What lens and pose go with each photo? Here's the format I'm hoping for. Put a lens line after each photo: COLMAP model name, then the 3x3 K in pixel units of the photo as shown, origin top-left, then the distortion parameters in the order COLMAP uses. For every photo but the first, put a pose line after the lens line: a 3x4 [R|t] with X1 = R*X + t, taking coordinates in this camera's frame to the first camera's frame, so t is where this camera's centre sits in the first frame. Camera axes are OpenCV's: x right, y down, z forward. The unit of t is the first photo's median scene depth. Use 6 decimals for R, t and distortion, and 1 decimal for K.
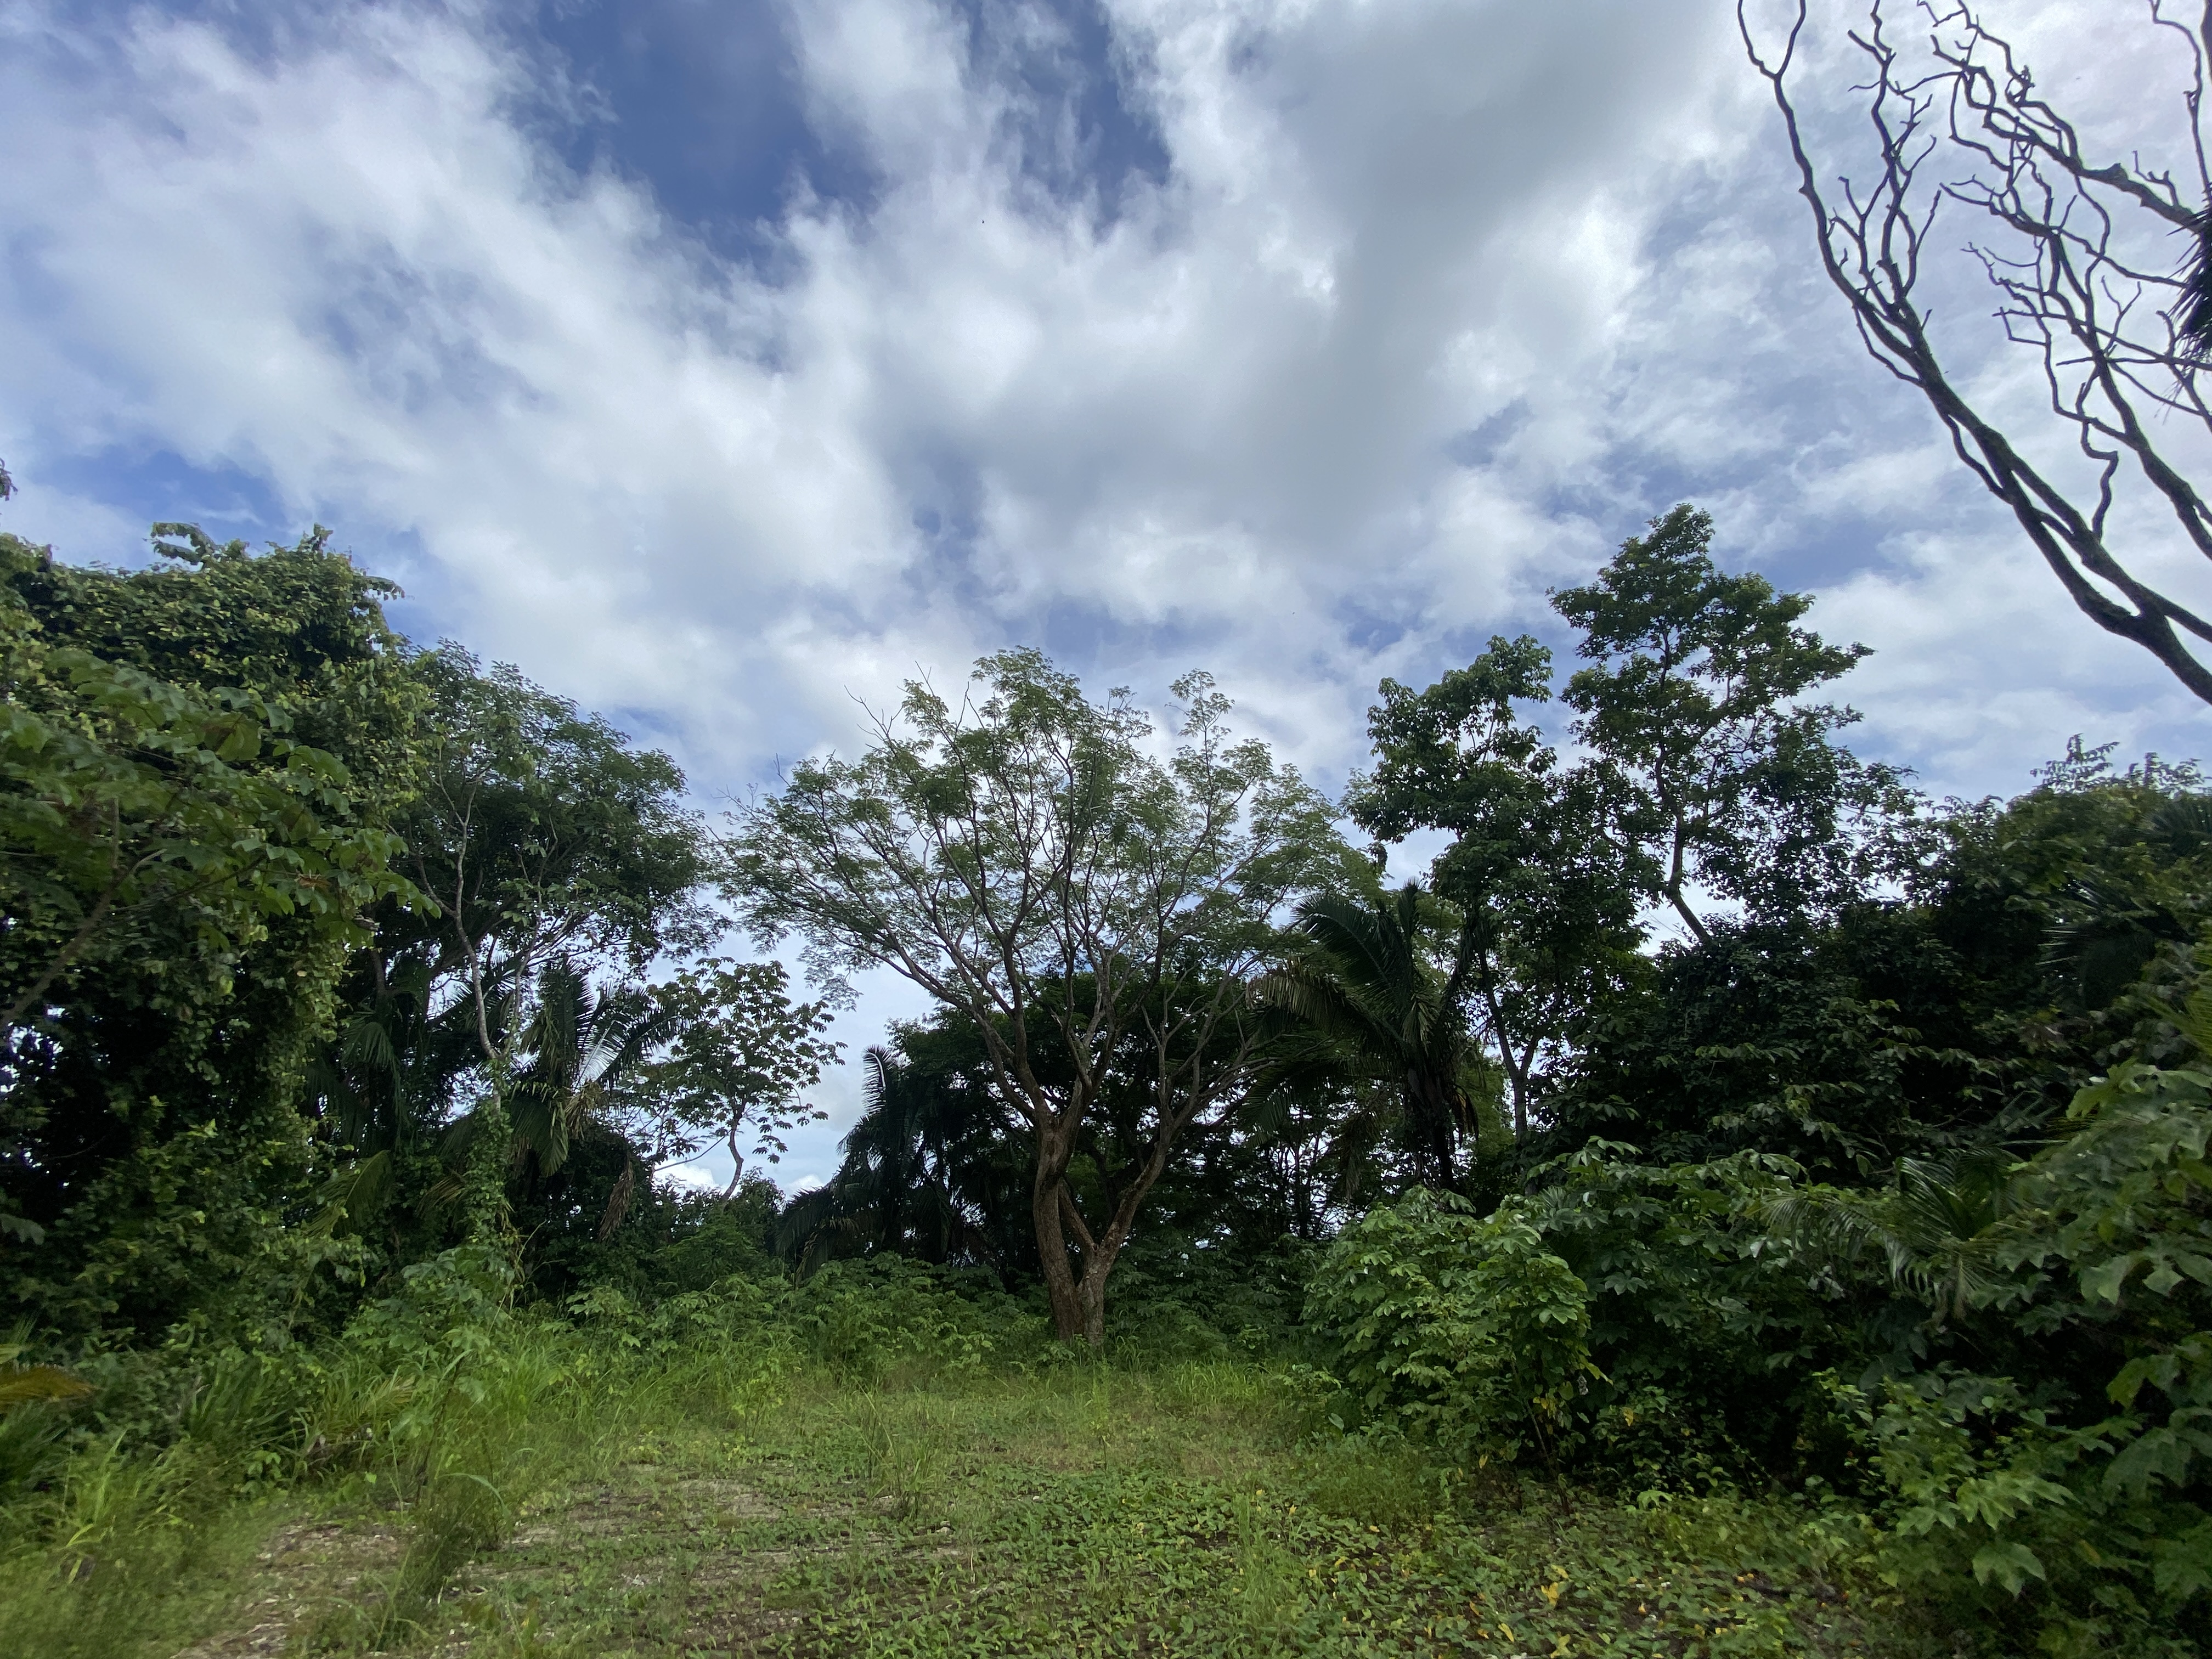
lens RADIAL K [[894.9, 0, 1102.5], [0, 894.9, 823.6], [0, 0, 1]] dist [0.005918, -0.013845]
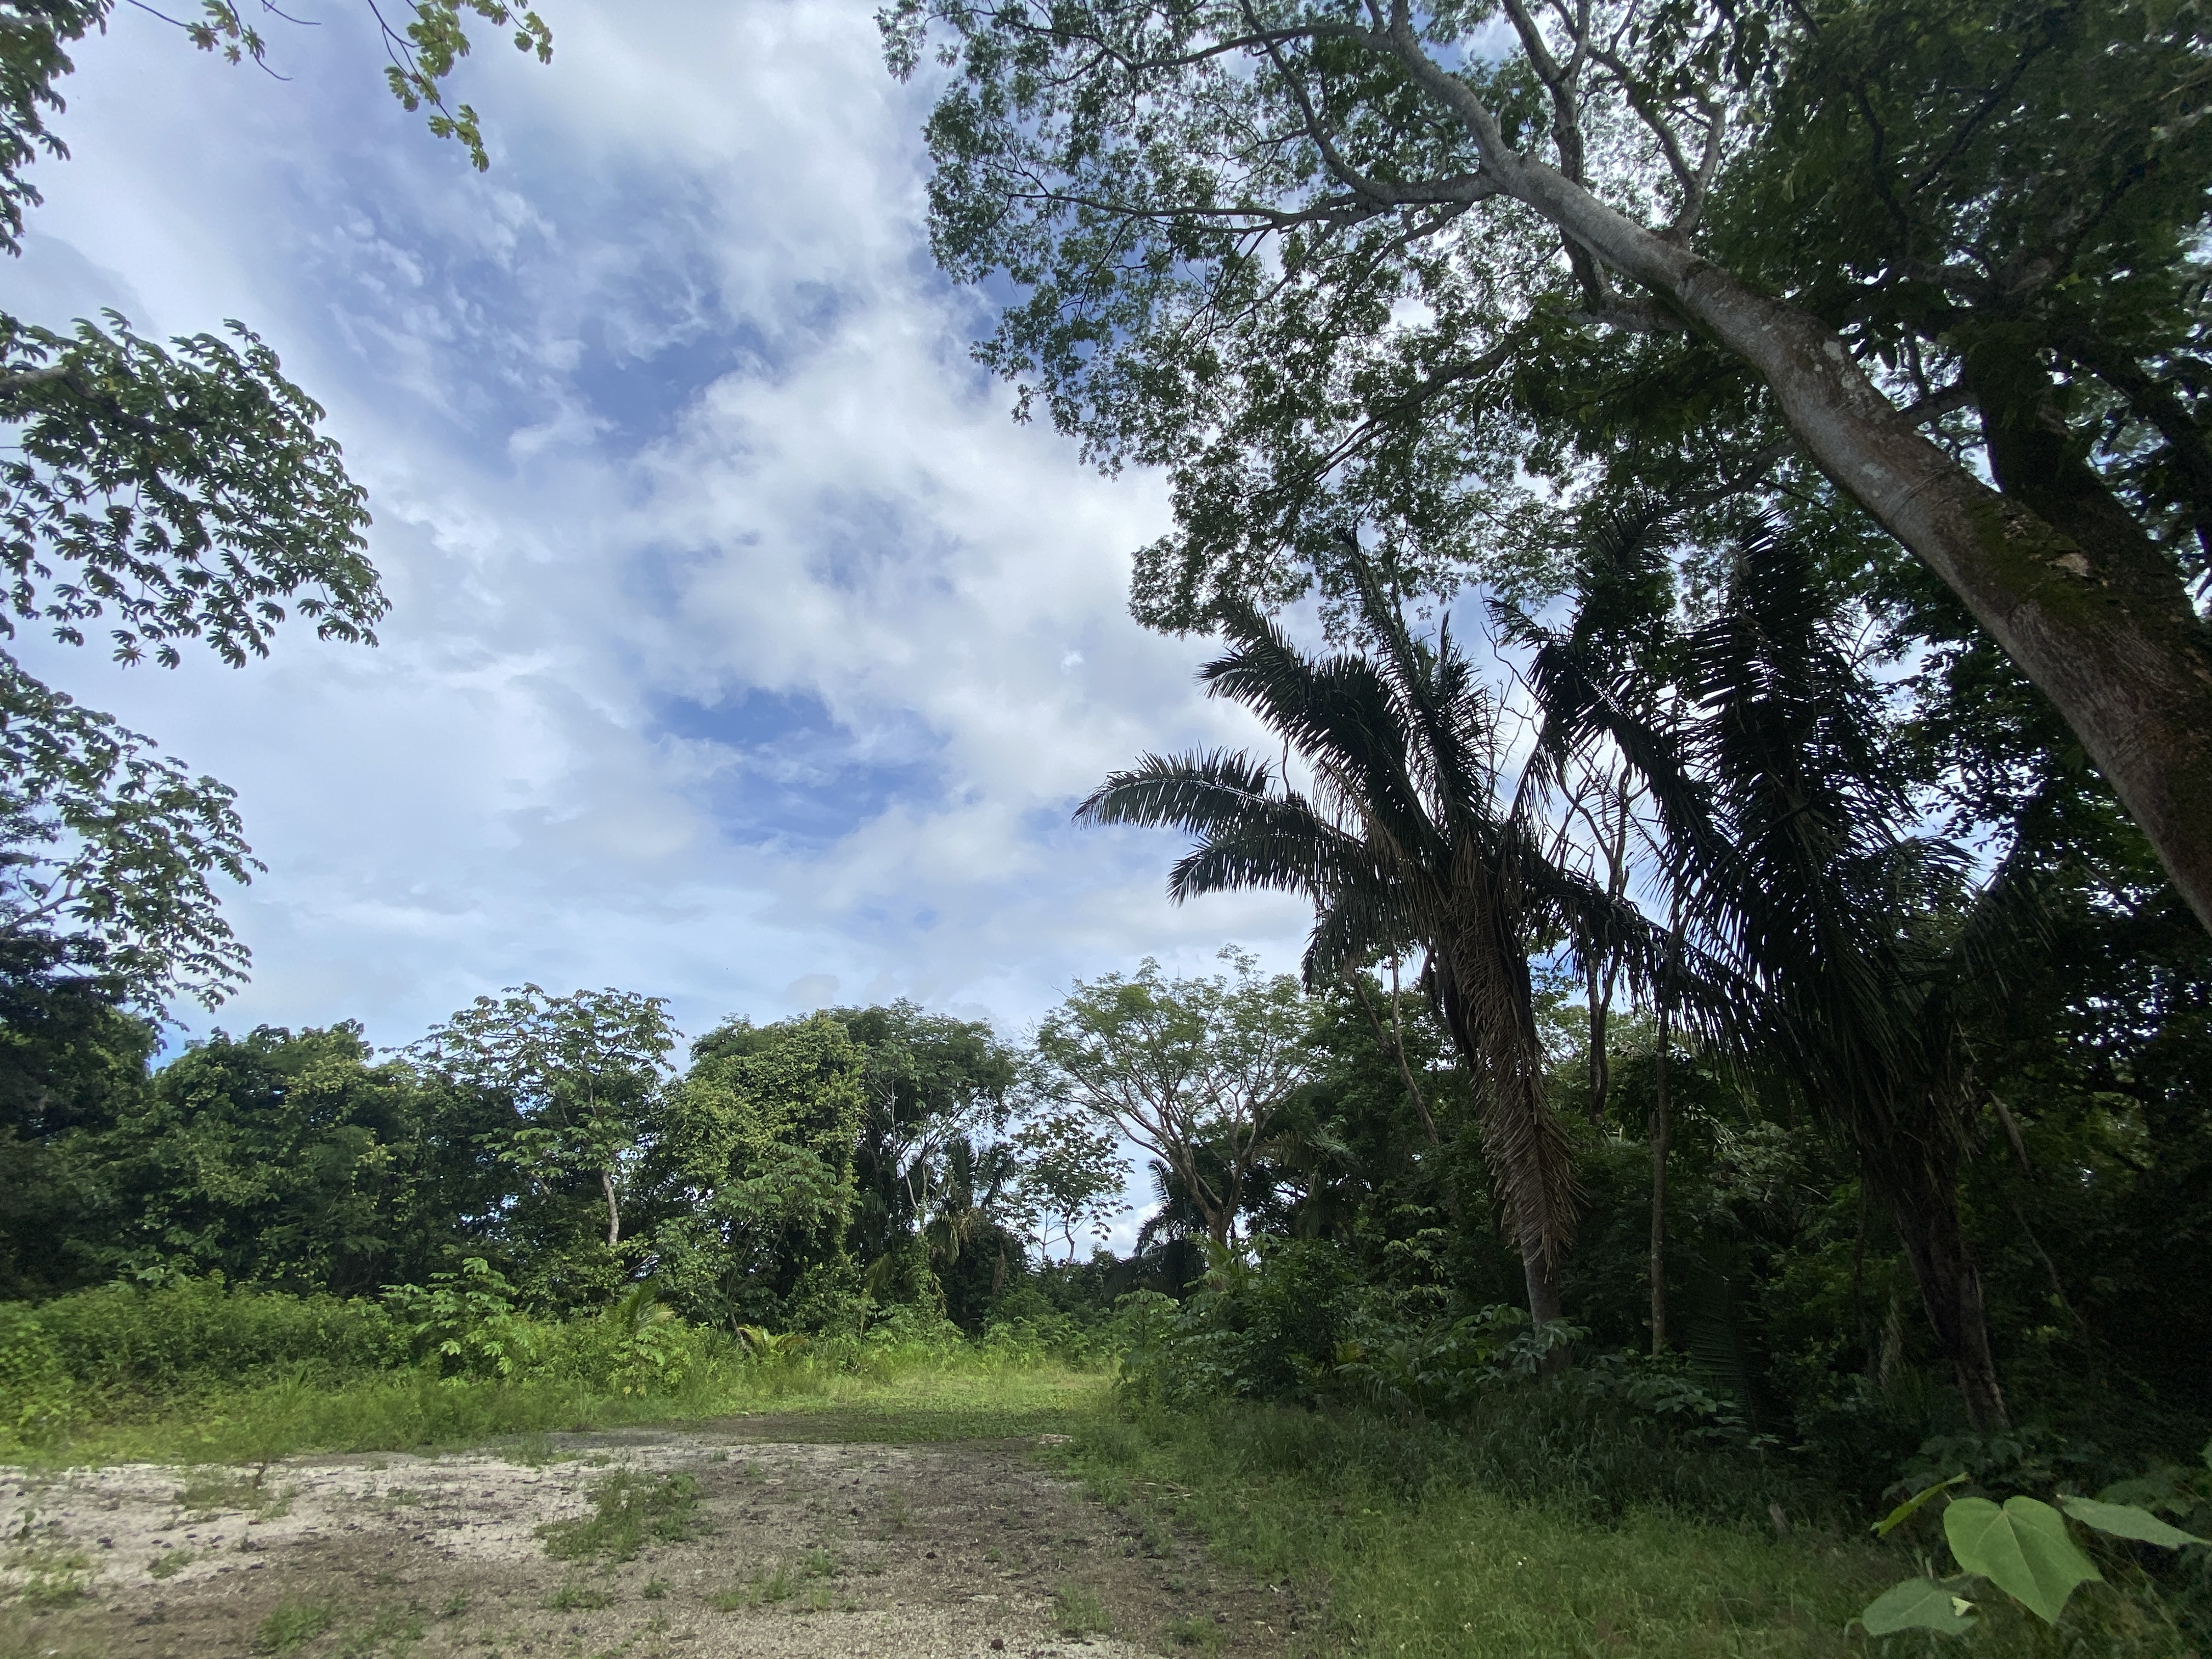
lens RADIAL K [[894.9, 0, 1097.9], [0, 894.9, 814.0], [0, 0, 1]] dist [0.005918, -0.013845]
pose [[0.886337, -0.209429, -0.412973, 0.450082], [0.194205, 0.977771, -0.079042, -0.239341], [0.420347, -0.010144, 0.907307, -0.431914]]
